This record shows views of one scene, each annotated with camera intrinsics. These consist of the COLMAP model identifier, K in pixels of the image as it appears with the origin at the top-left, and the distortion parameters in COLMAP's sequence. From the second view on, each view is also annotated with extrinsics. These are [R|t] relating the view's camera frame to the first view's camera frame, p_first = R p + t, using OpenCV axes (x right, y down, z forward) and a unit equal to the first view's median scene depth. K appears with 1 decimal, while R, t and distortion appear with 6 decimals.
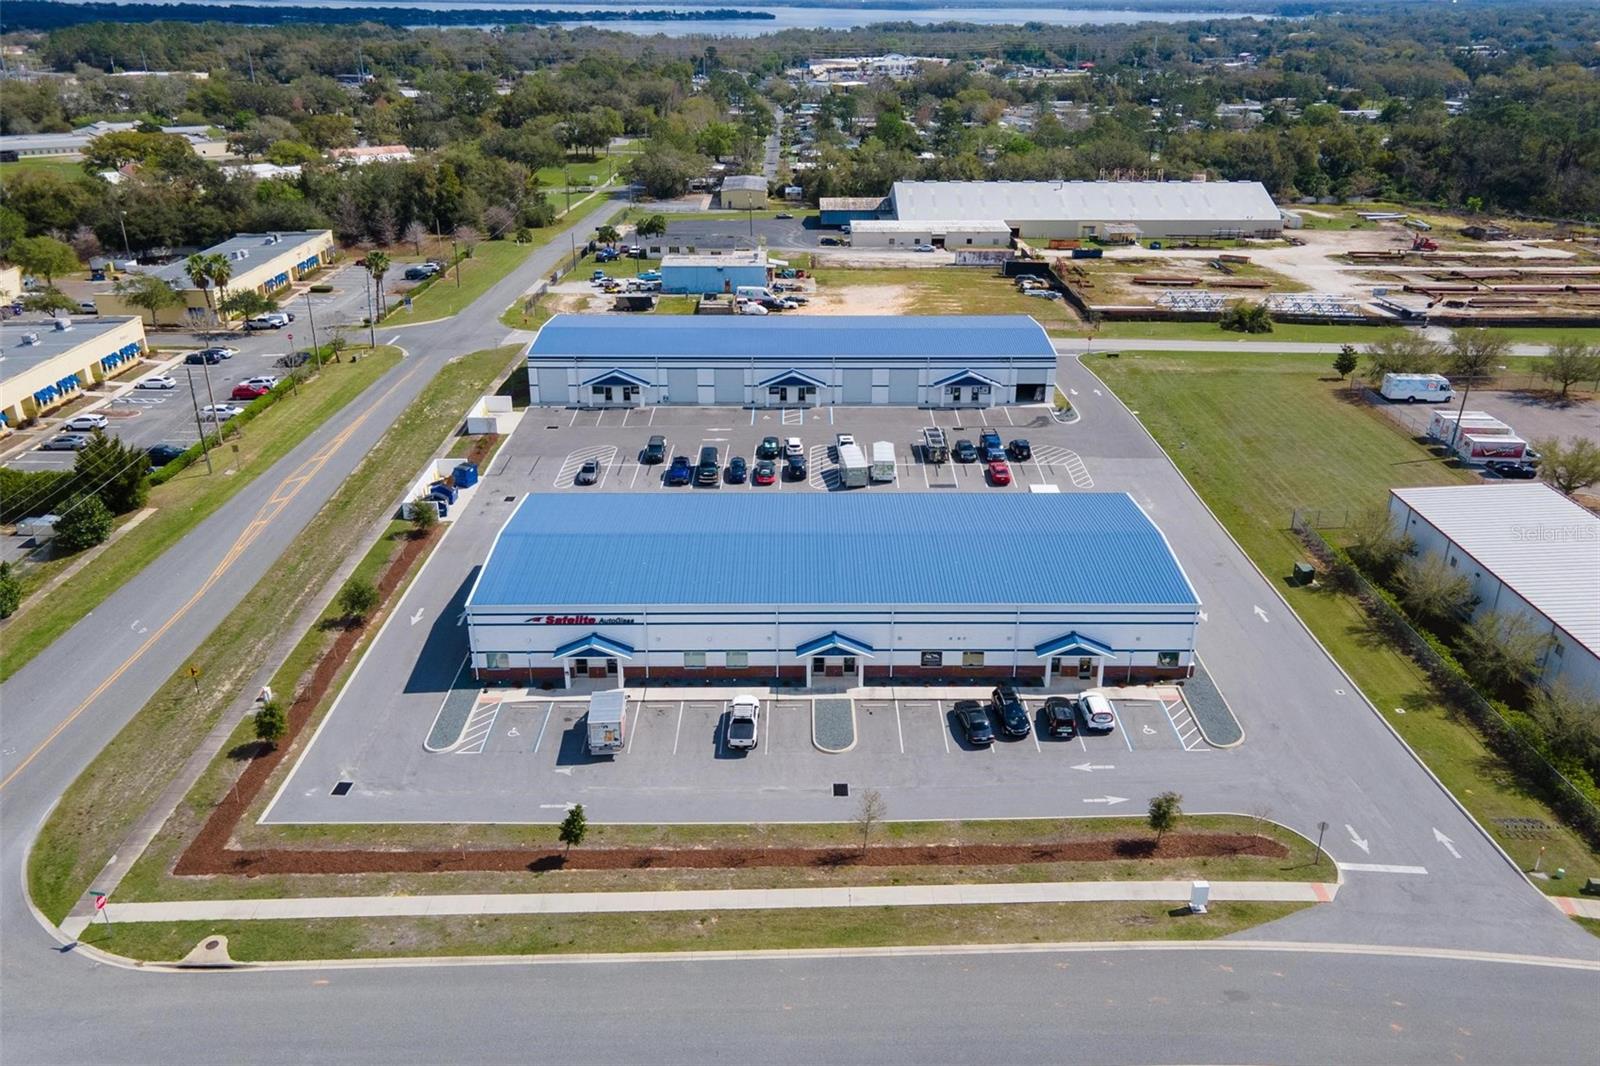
lens RADIAL K [[1156.9, 0, 757.0], [0, 1156.9, 534.1], [0, 0, 1]] dist [0.007447, 0.041794]
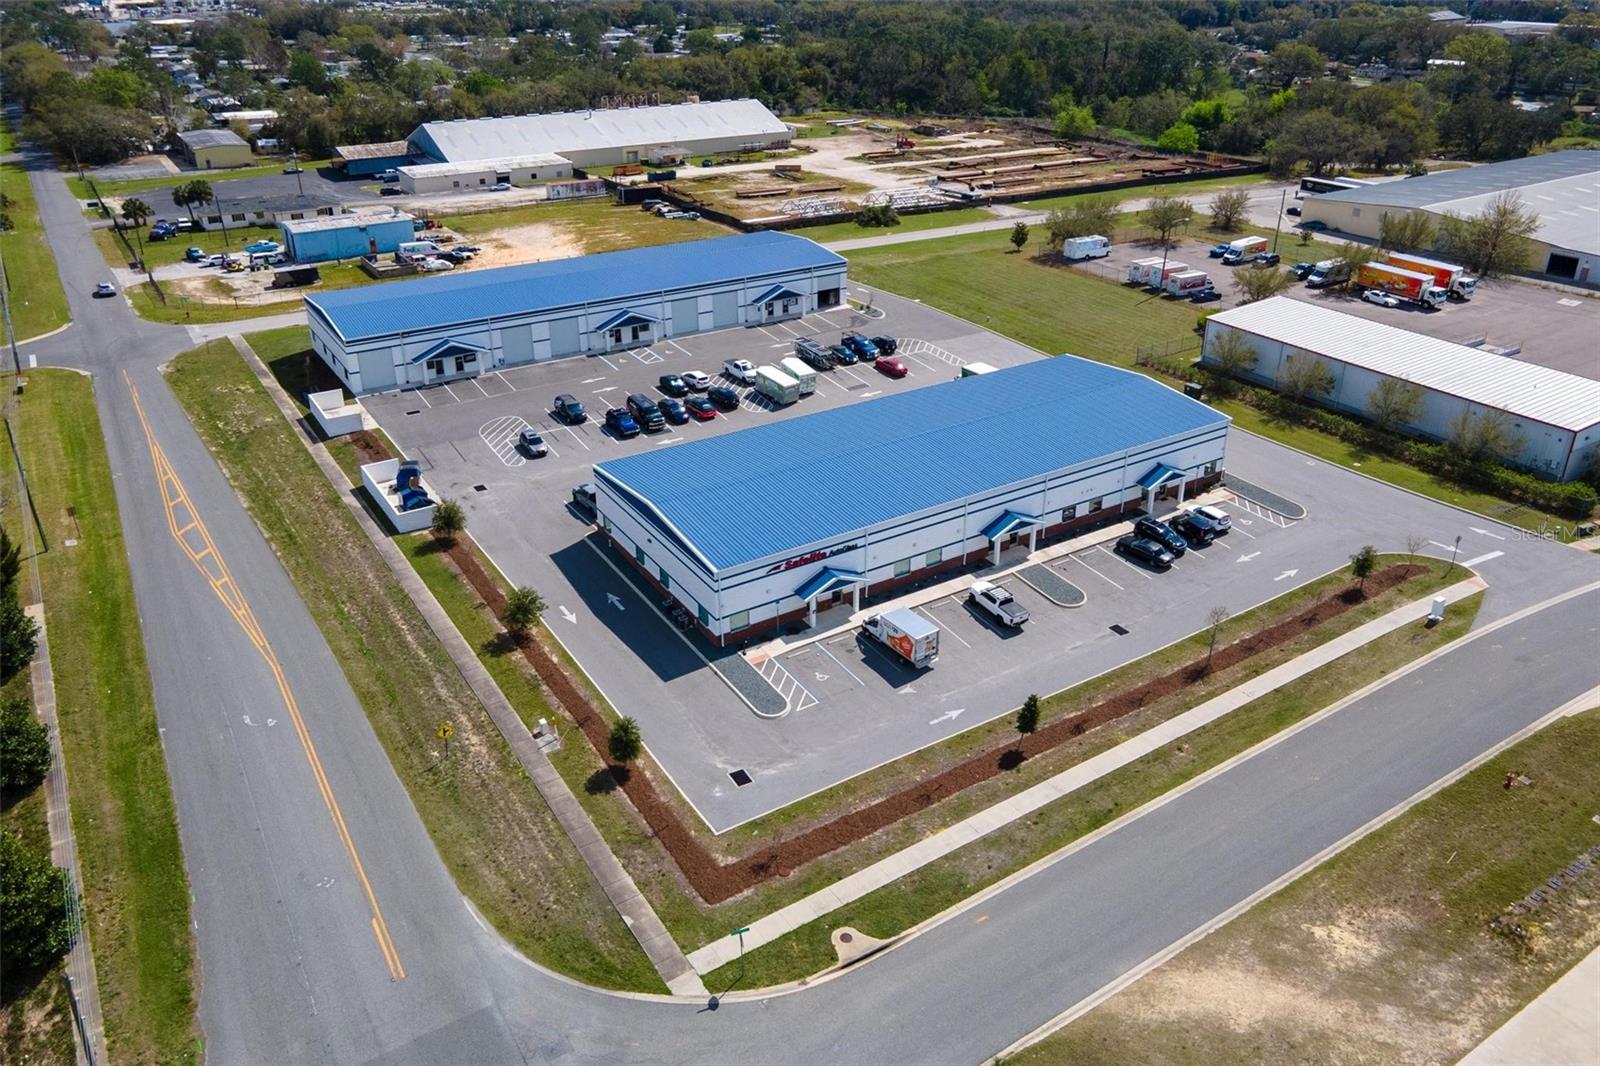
lens RADIAL K [[1156.9, 0, 757.0], [0, 1156.9, 534.1], [0, 0, 1]] dist [0.007447, 0.041794]
pose [[0.851124, -0.242658, 0.465516, -0.438887], [0.219808, 0.970011, 0.103749, -0.039888], [-0.476731, 0.014021, 0.878937, 0.098552]]
